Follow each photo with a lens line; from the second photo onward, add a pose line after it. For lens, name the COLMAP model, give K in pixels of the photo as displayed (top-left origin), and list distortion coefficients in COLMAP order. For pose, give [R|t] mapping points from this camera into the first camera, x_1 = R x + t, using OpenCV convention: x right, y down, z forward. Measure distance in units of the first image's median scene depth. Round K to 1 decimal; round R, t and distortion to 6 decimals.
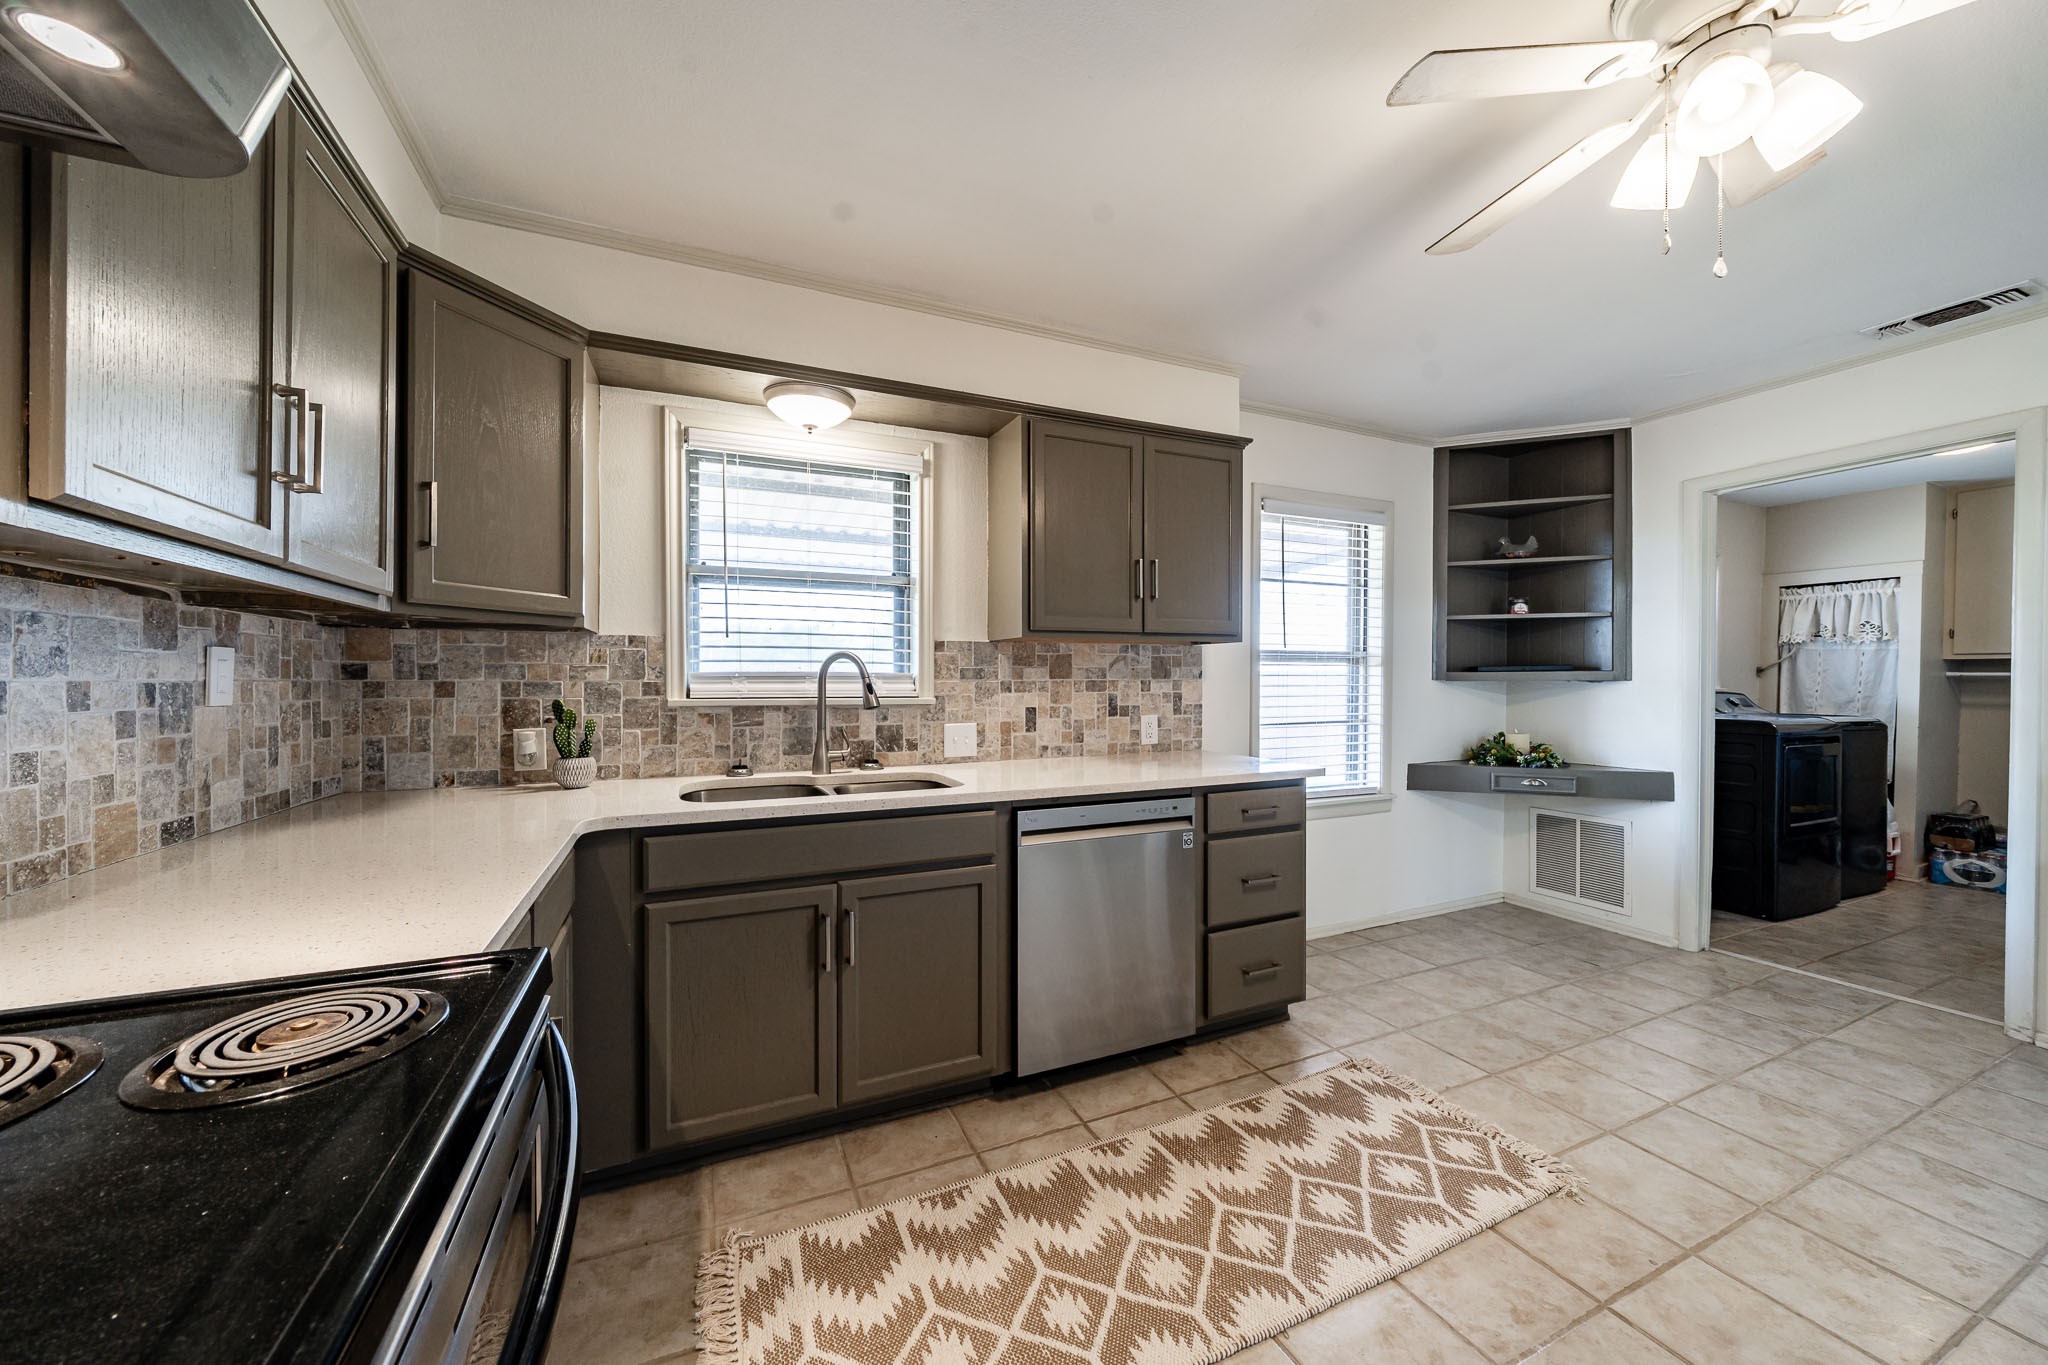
lens RADIAL K [[706.7, 0, 1007.4], [0, 706.7, 679.0], [0, 0, 1]] dist [-0.005244, -0.000284]
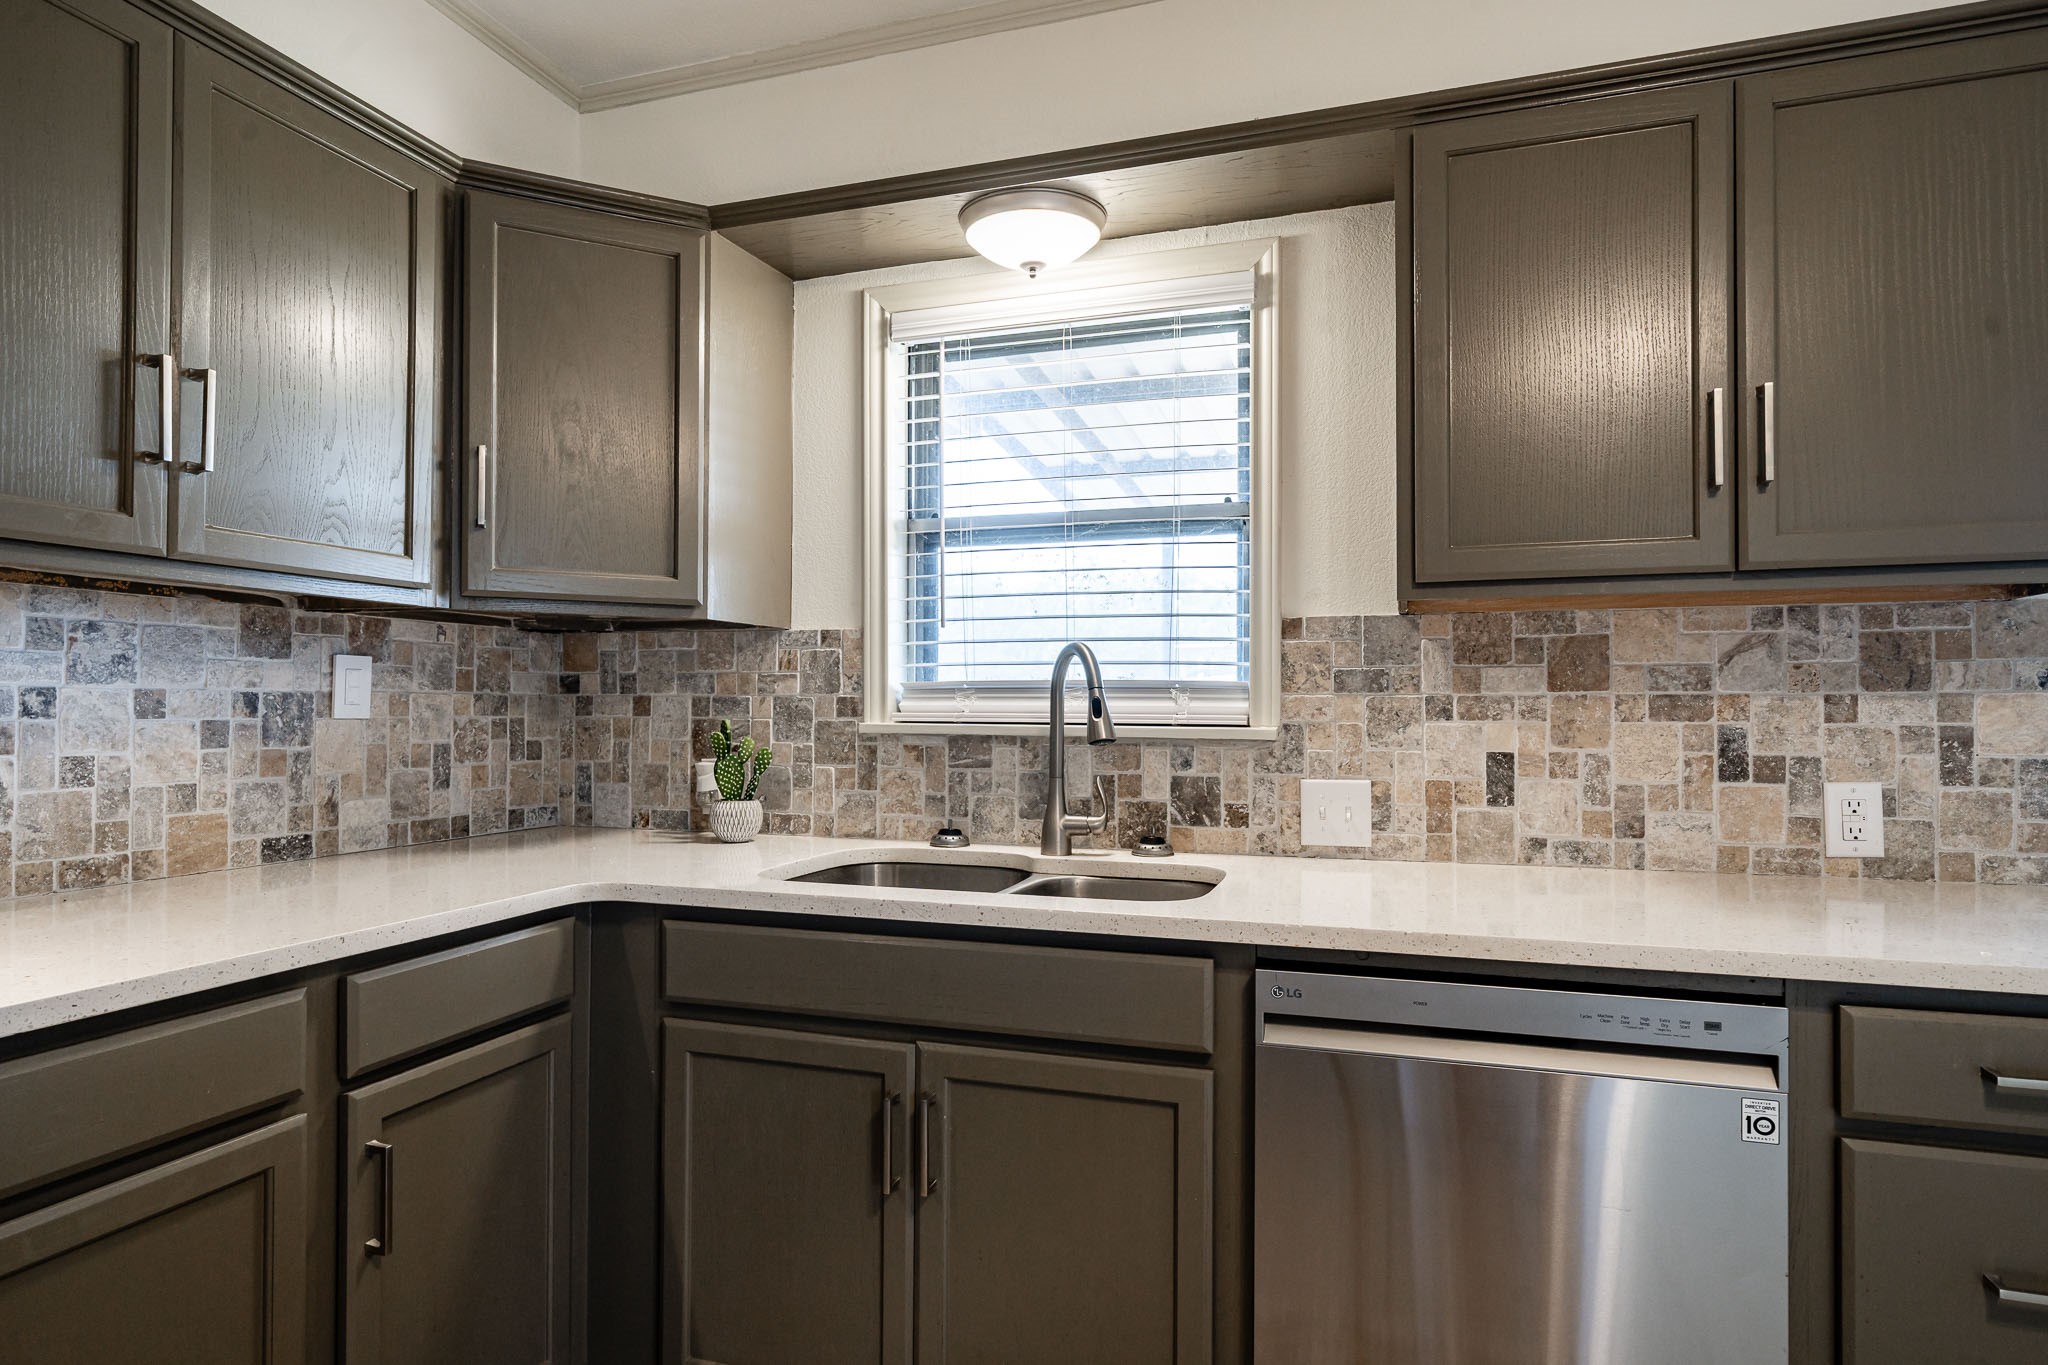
lens RADIAL K [[1115.6, 0, 1031.0], [0, 1115.6, 695.8], [0, 0, 1]] dist [0.000627, 0.000654]
pose [[0.759142, -0.003634, -0.650915, 0.330807], [-0.002380, 0.999962, -0.008358, 0.011508], [0.650920, 0.007895, 0.759105, 0.293605]]
